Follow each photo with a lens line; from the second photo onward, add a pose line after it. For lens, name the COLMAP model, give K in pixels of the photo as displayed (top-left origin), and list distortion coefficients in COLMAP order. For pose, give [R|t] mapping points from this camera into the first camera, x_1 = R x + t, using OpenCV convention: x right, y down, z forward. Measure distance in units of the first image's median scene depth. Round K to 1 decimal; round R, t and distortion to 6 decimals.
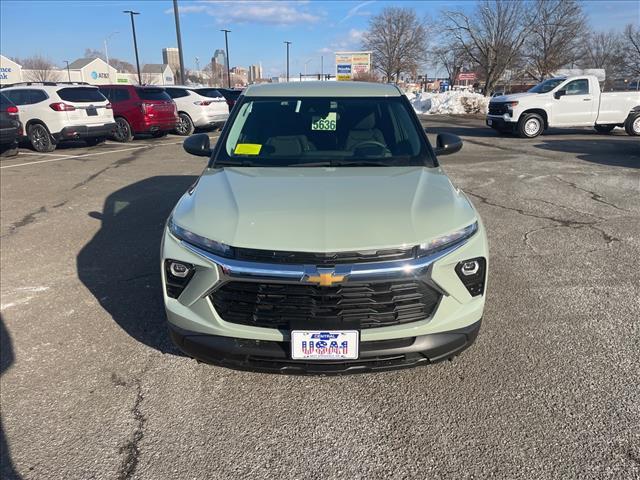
lens RADIAL K [[473.8, 0, 320.0], [0, 473.8, 240.0], [0, 0, 1]] dist [0.083866, -0.112836]
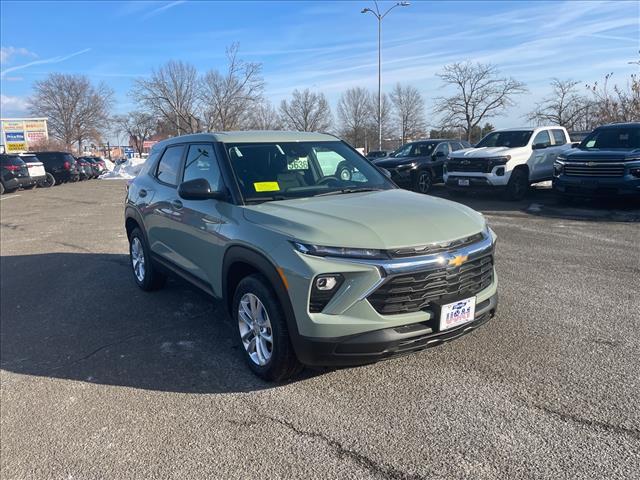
lens RADIAL K [[473.8, 0, 320.0], [0, 473.8, 240.0], [0, 0, 1]] dist [0.083866, -0.112836]
pose [[0.826039, -0.127321, 0.549043, -0.967225], [0.196953, 0.977944, -0.069534, 0.040503], [-0.528080, 0.165574, 0.832896, 0.078968]]
